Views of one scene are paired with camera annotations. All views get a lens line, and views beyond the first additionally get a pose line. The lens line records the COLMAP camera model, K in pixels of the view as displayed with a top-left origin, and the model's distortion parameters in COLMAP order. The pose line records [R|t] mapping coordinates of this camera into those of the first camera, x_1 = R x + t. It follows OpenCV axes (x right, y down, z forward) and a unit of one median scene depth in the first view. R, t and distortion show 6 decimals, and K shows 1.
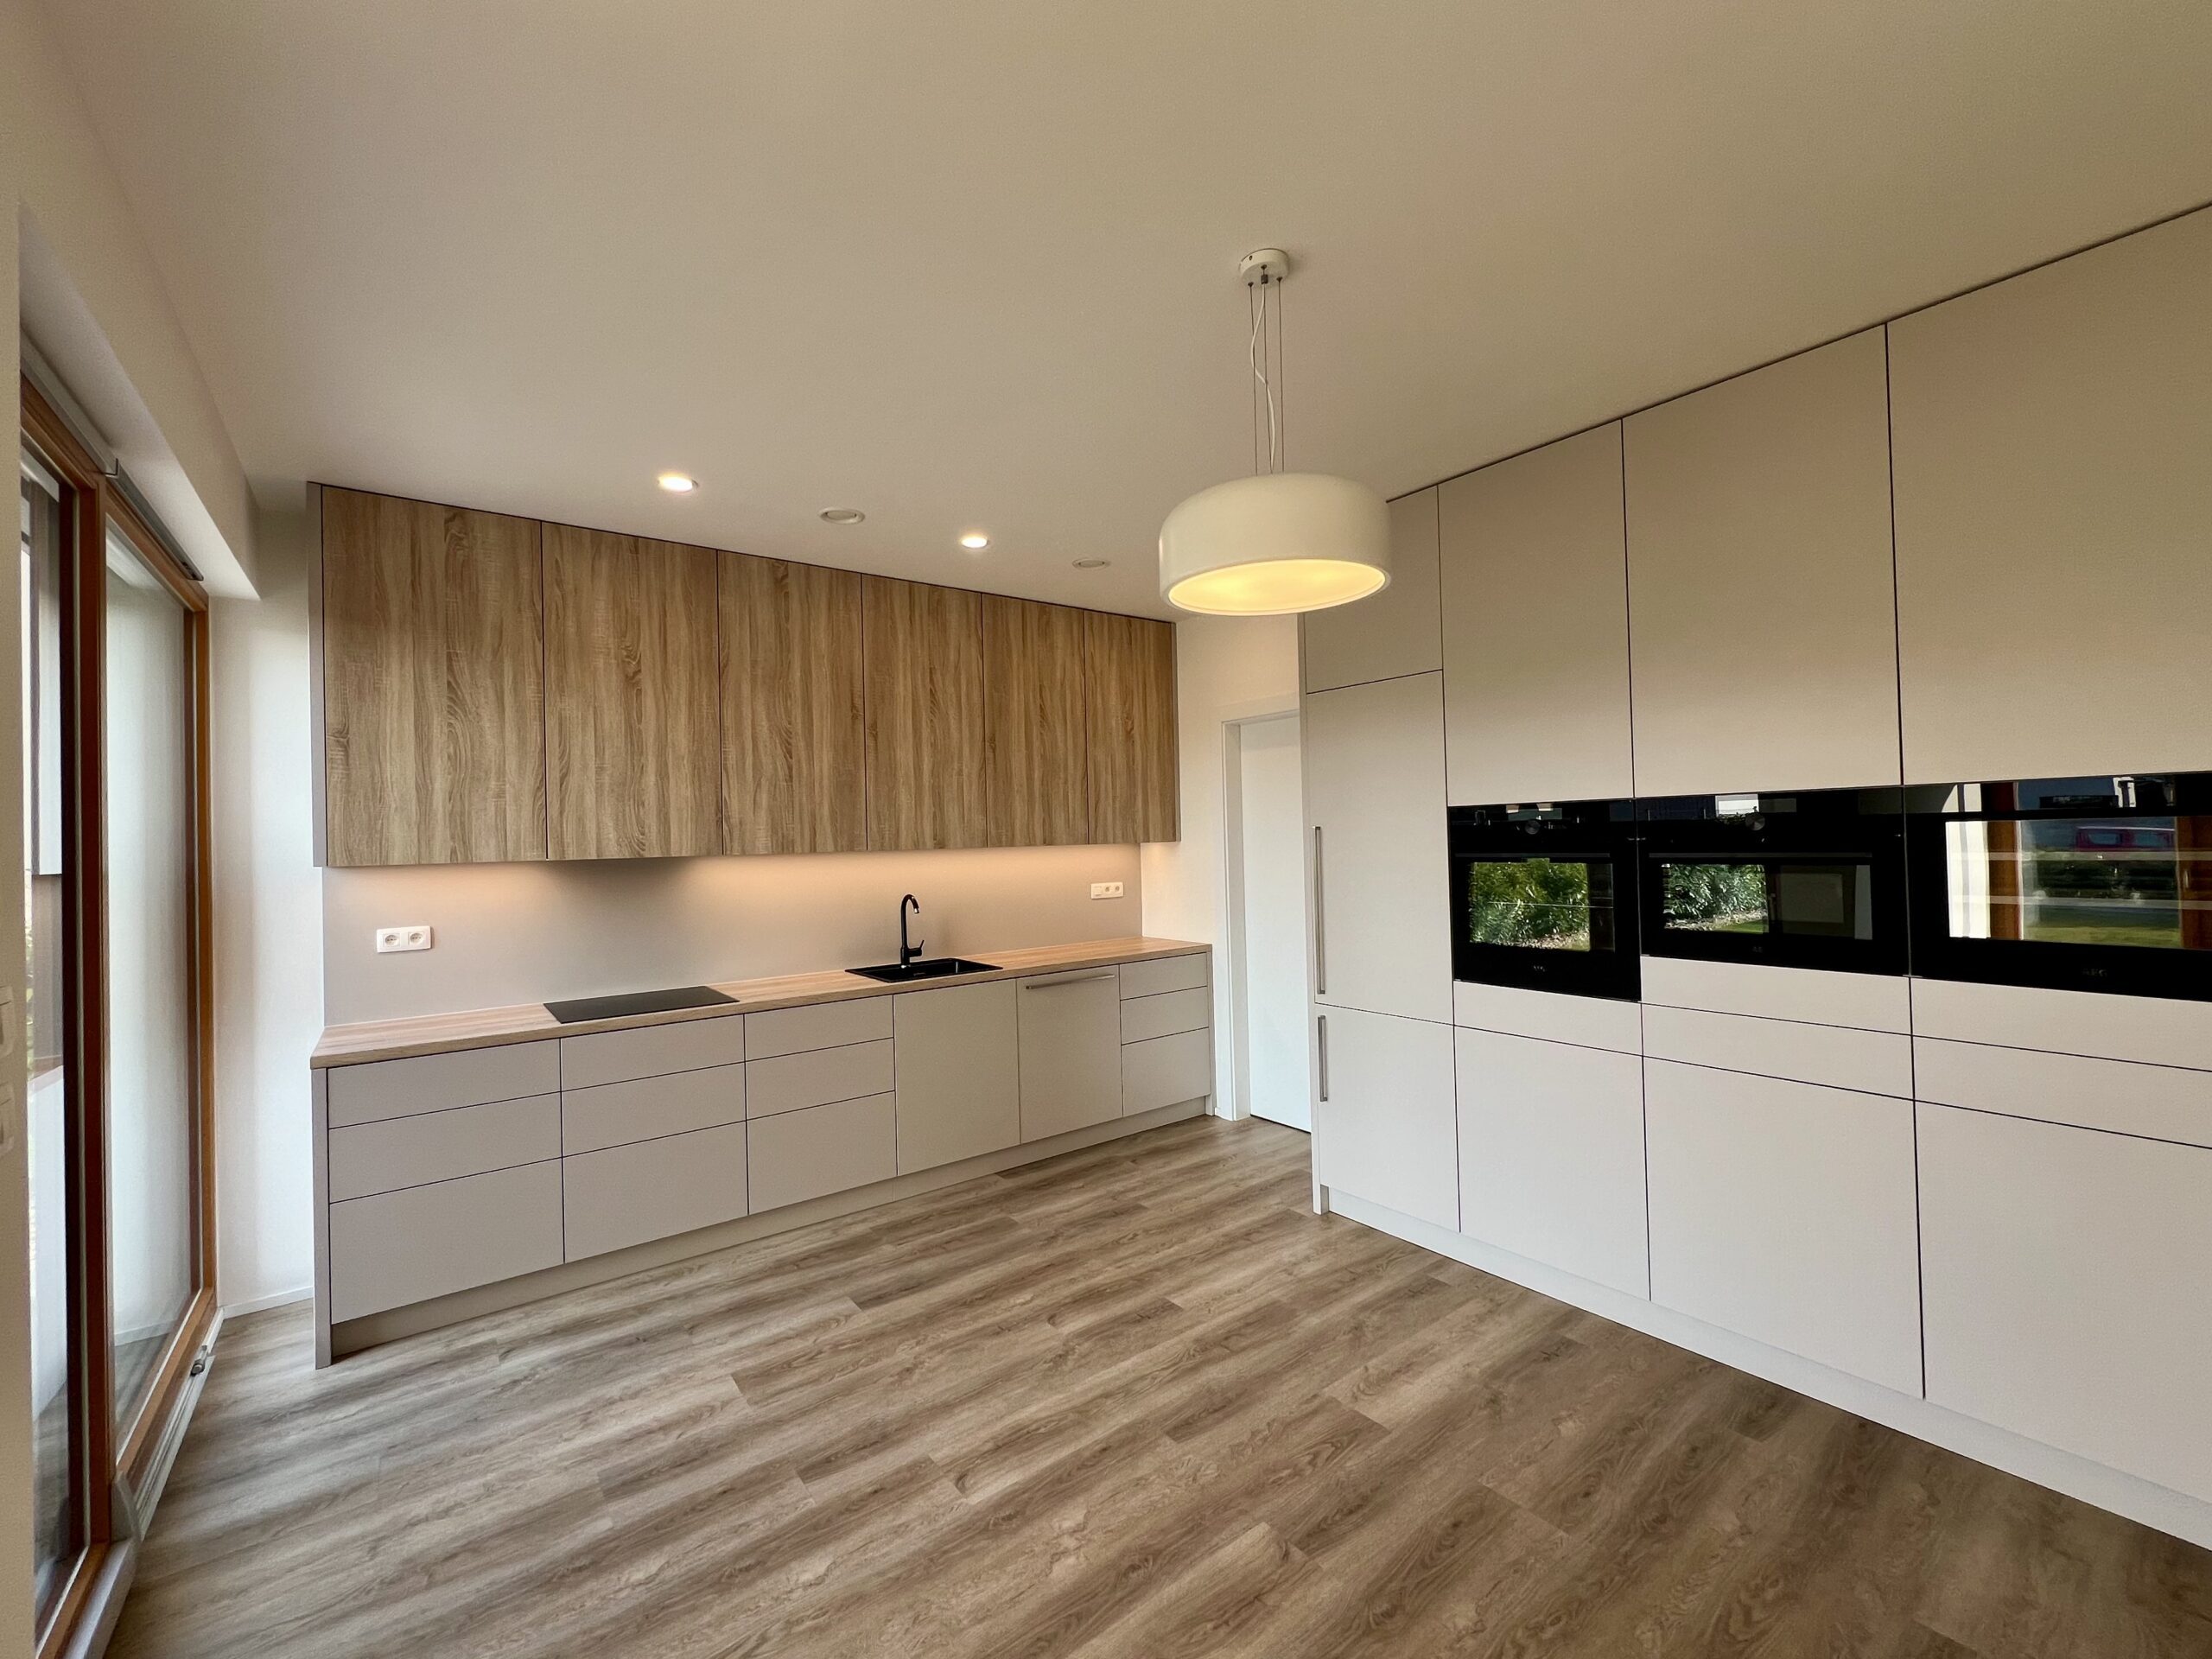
lens RADIAL K [[910.3, 0, 1101.1], [0, 910.3, 827.6], [0, 0, 1]] dist [-0.002214, -0.000288]
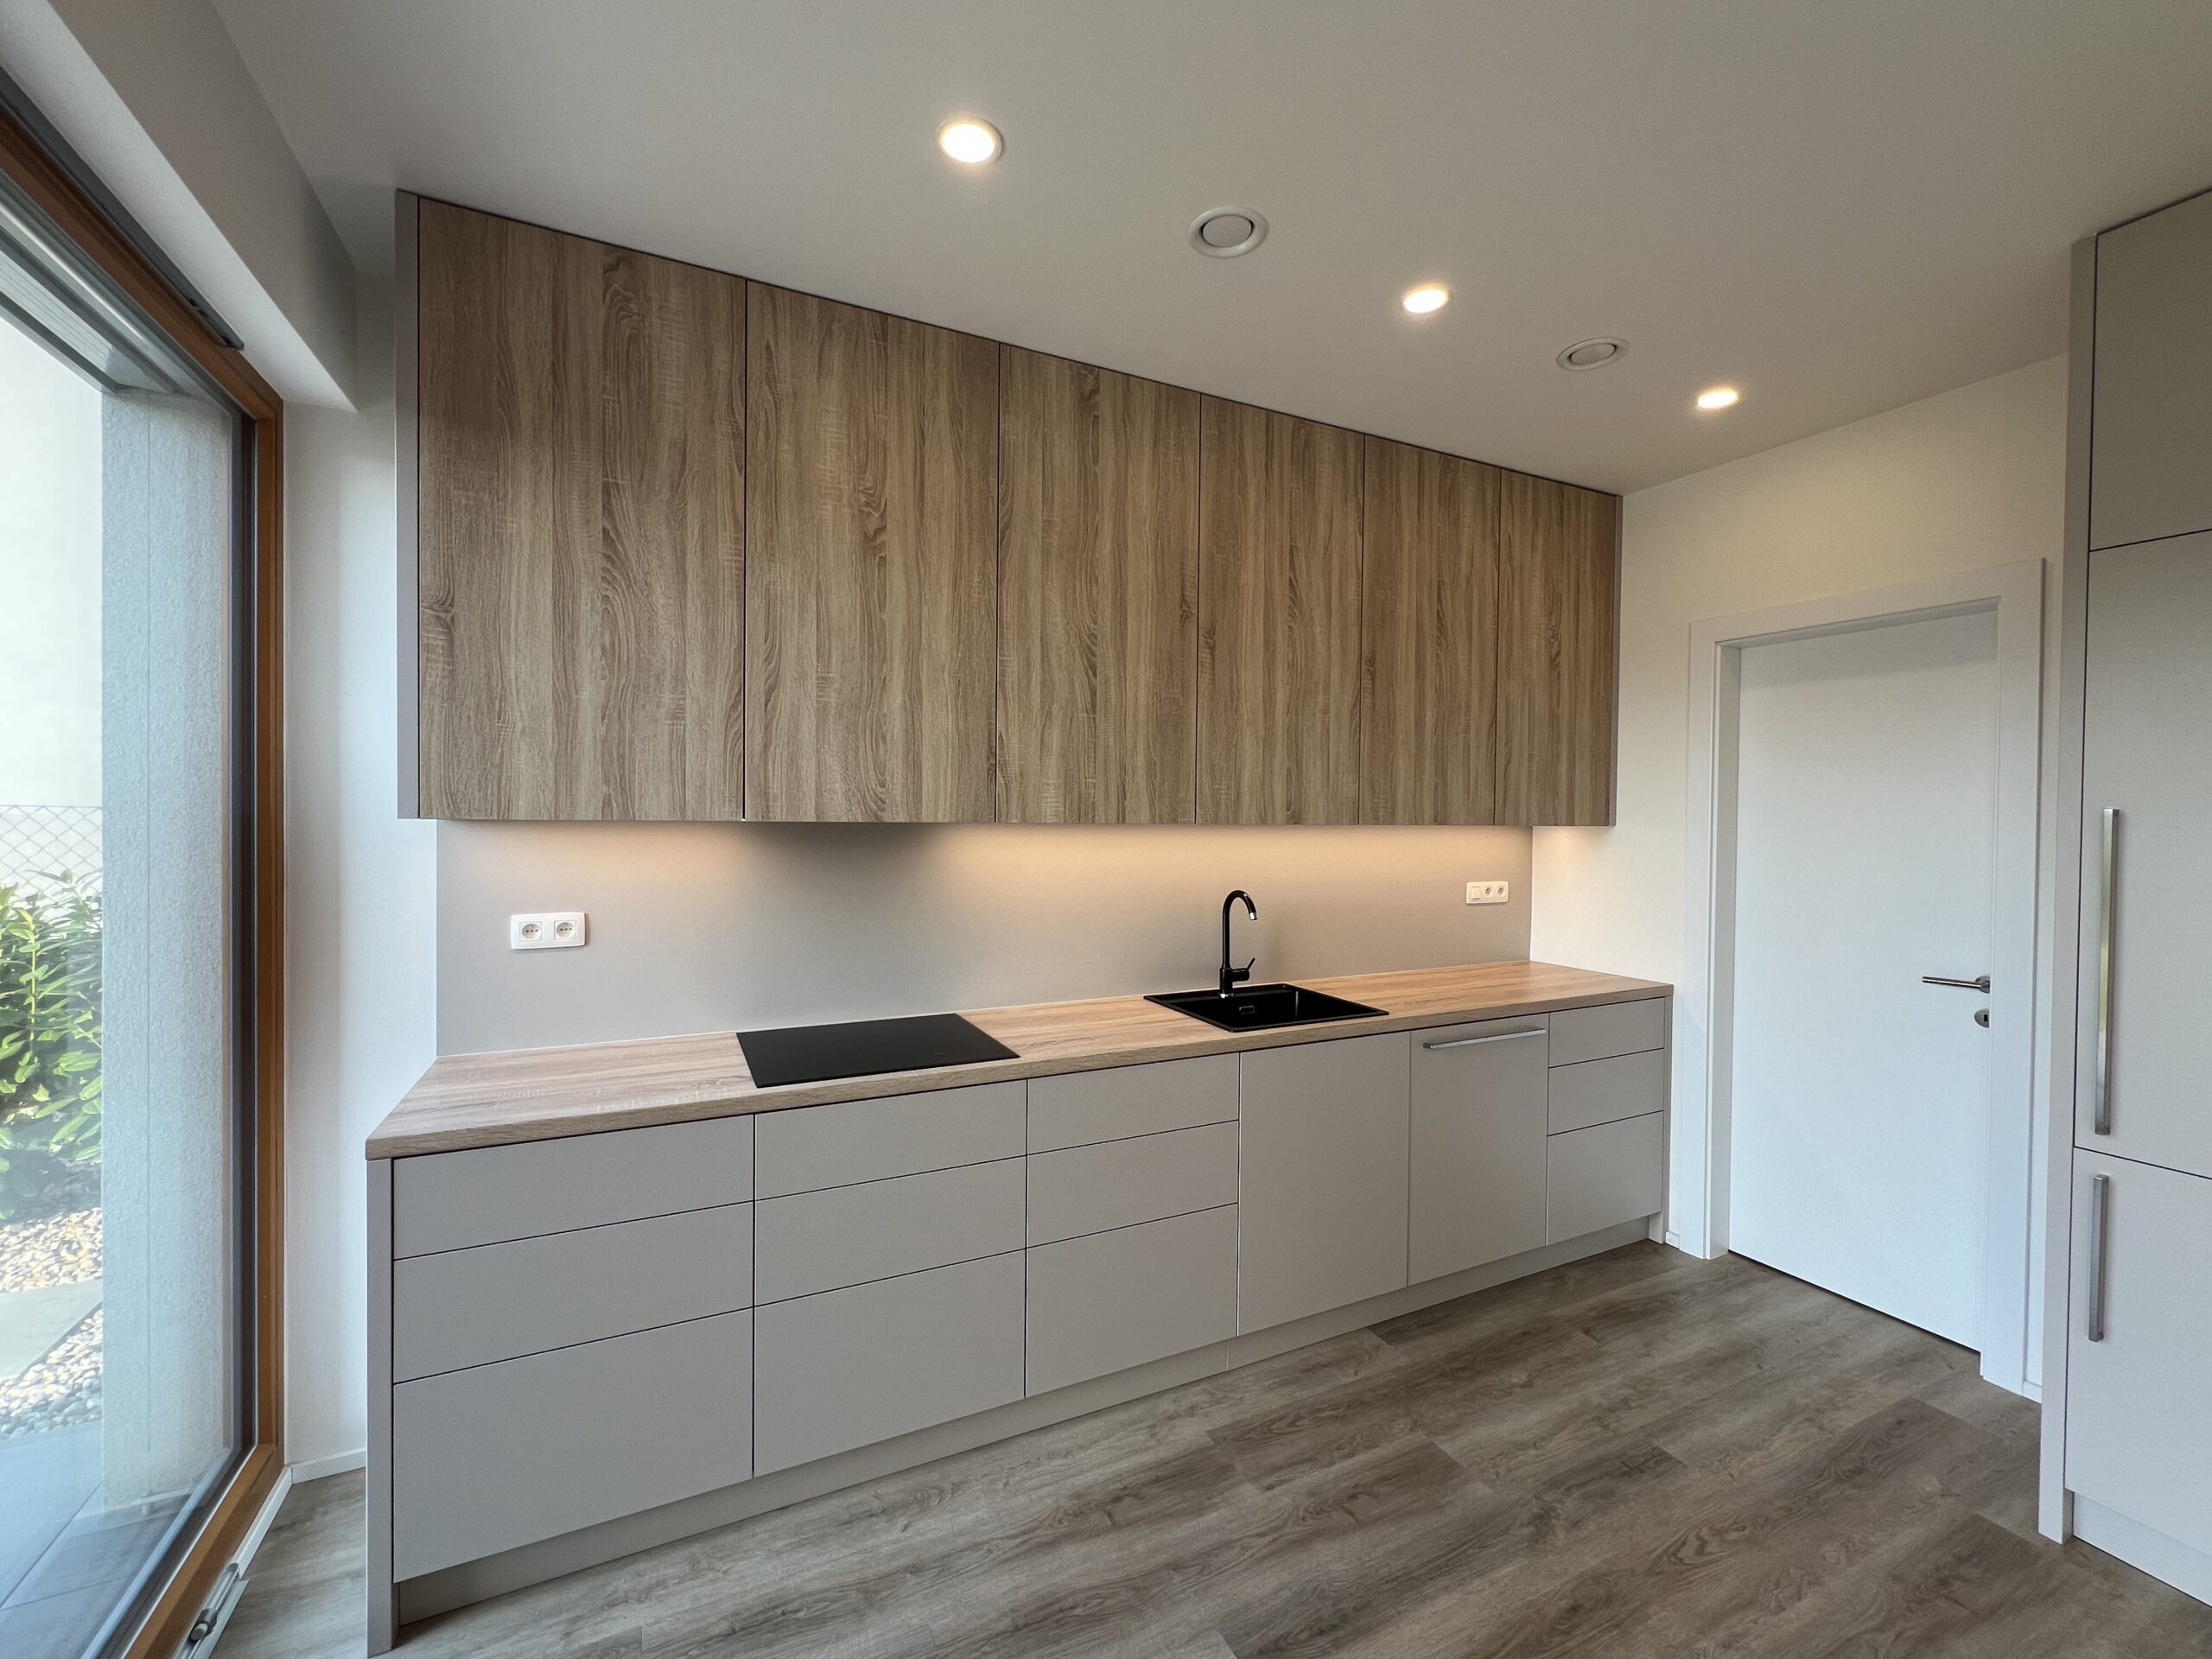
lens RADIAL K [[910.3, 0, 1100.4], [0, 910.3, 826.2], [0, 0, 1]] dist [-0.002214, -0.000288]
pose [[0.981118, 0.038106, -0.189621, -0.225683], [-0.032987, 0.999003, 0.030076, 0.011175], [0.190578, -0.023253, 0.981397, 0.391705]]
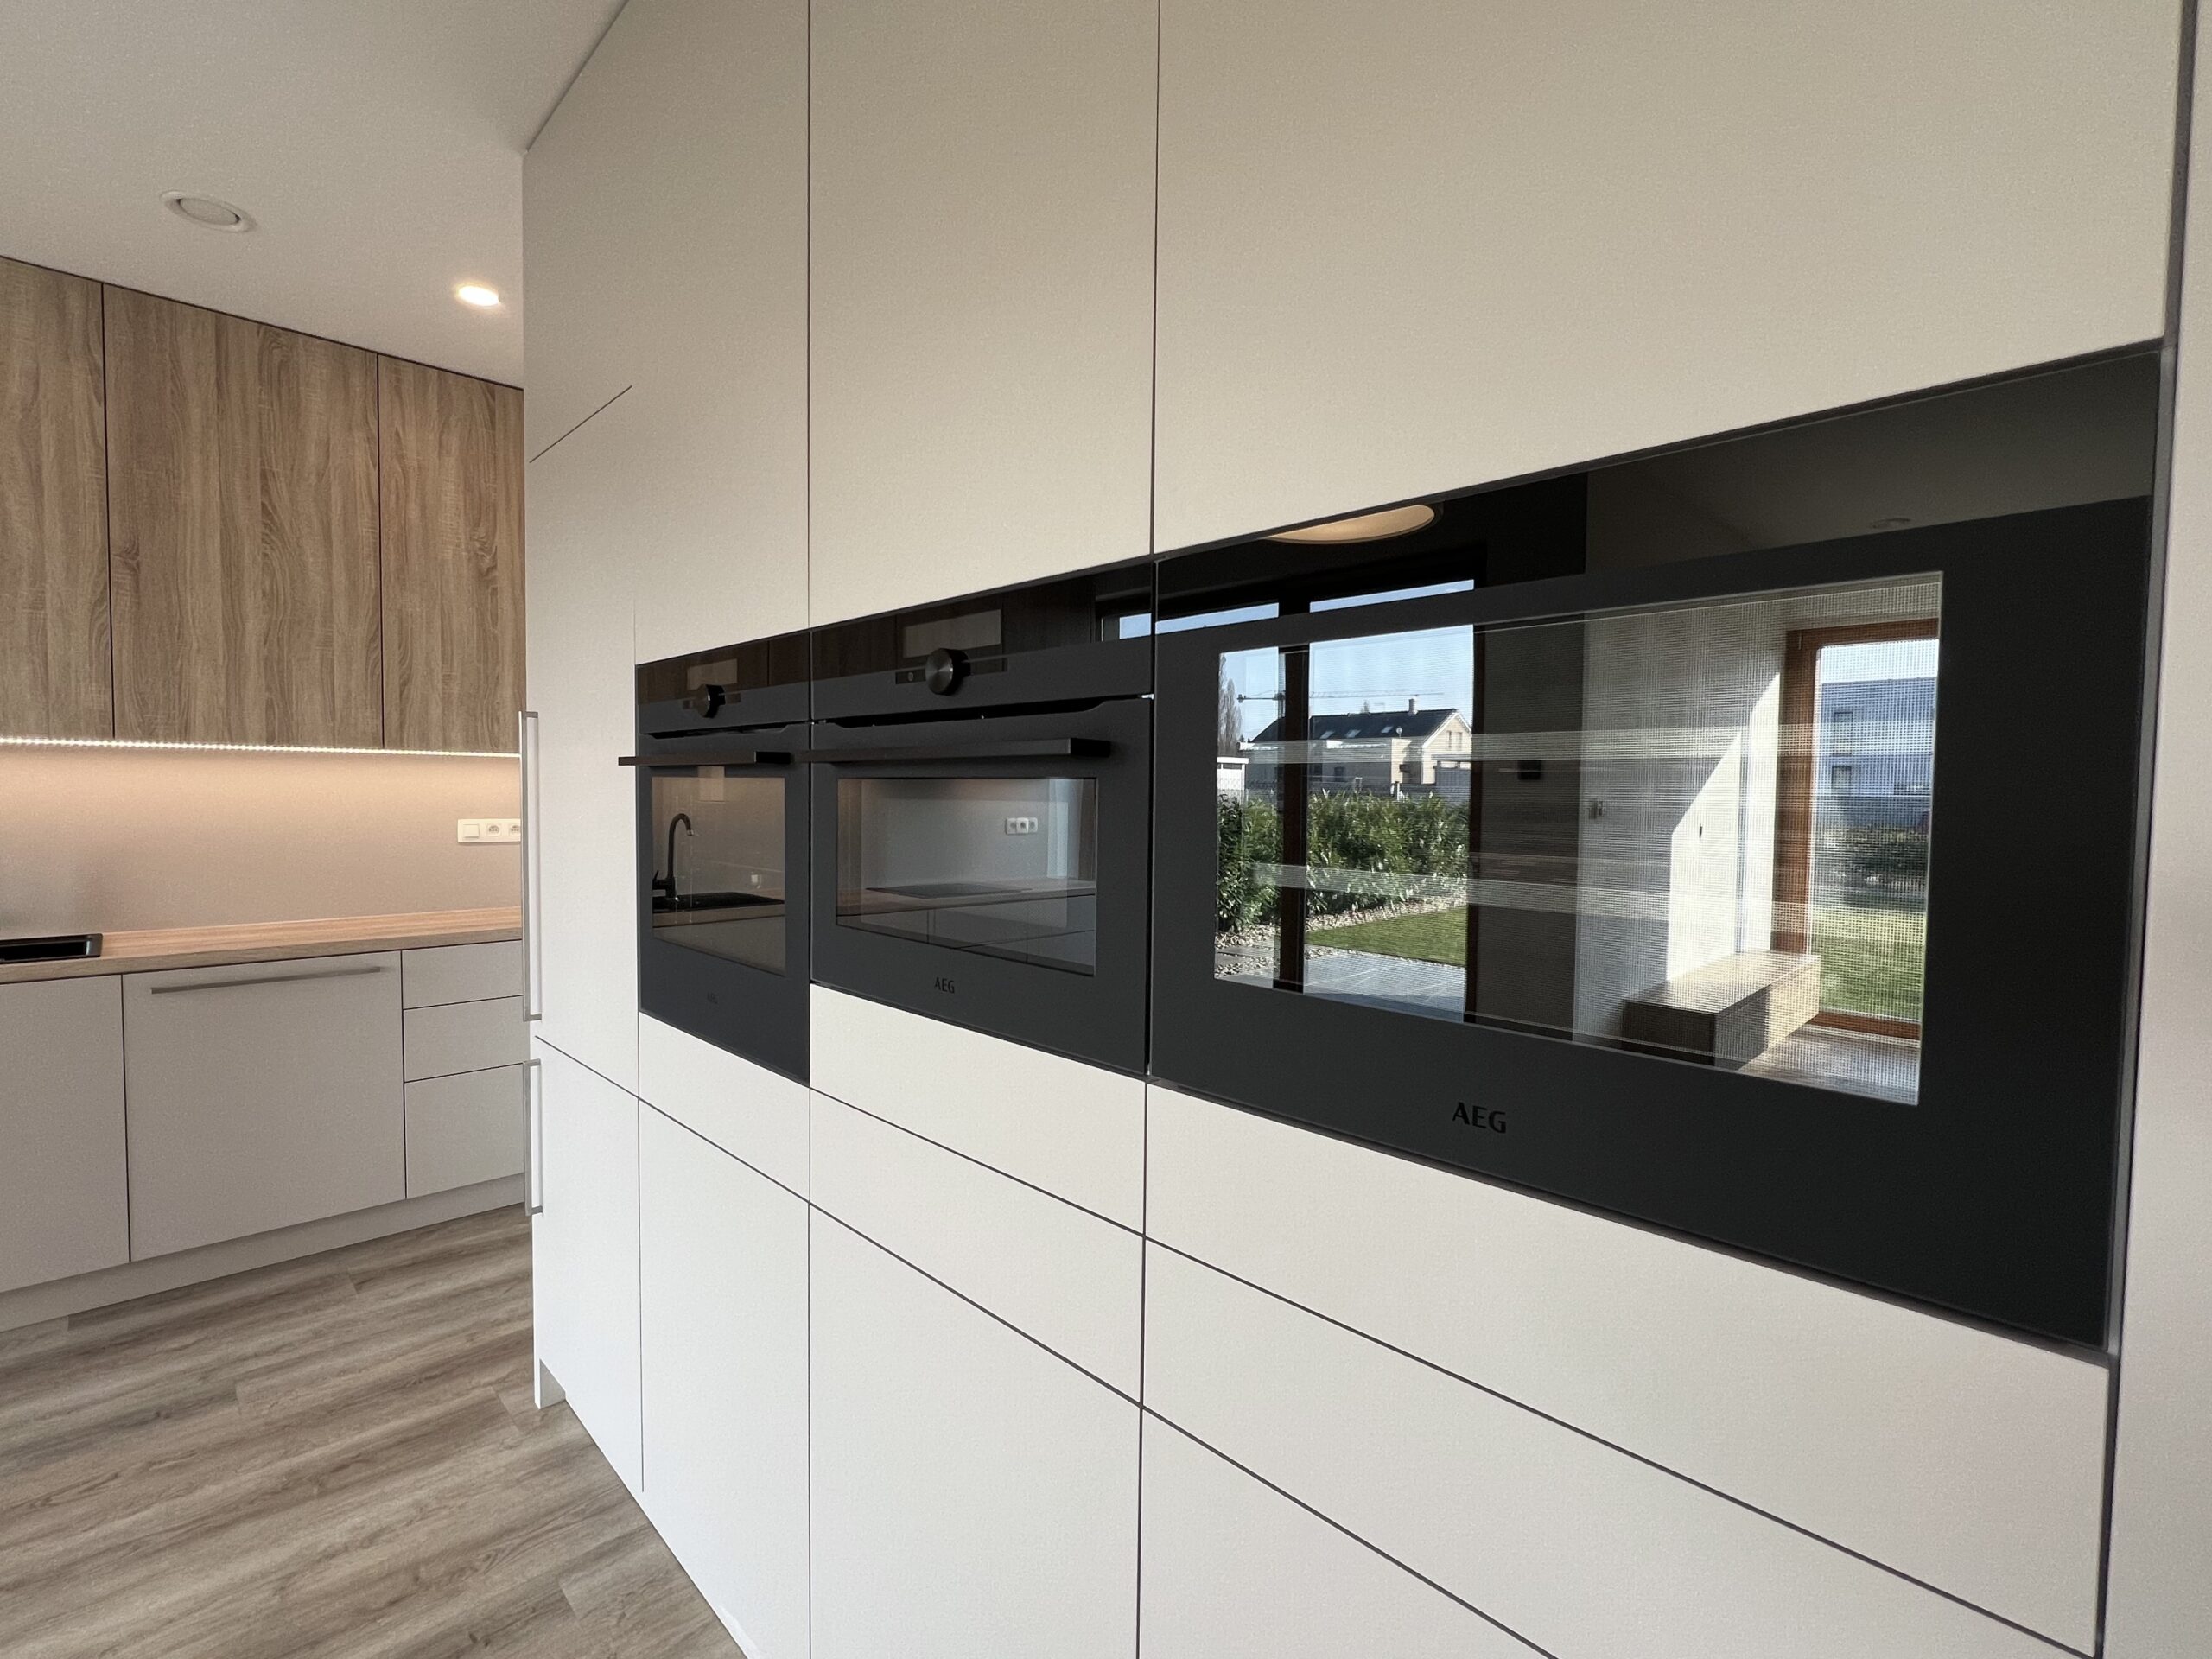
lens RADIAL K [[992.8, 0, 1110.1], [0, 992.8, 833.8], [0, 0, 1]] dist [-0.006830, -0.000150]
pose [[0.989882, 0.033948, 0.137772, 0.500518], [-0.041144, 0.997915, 0.049723, 0.027561], [-0.135797, -0.054888, 0.989215, 0.375836]]
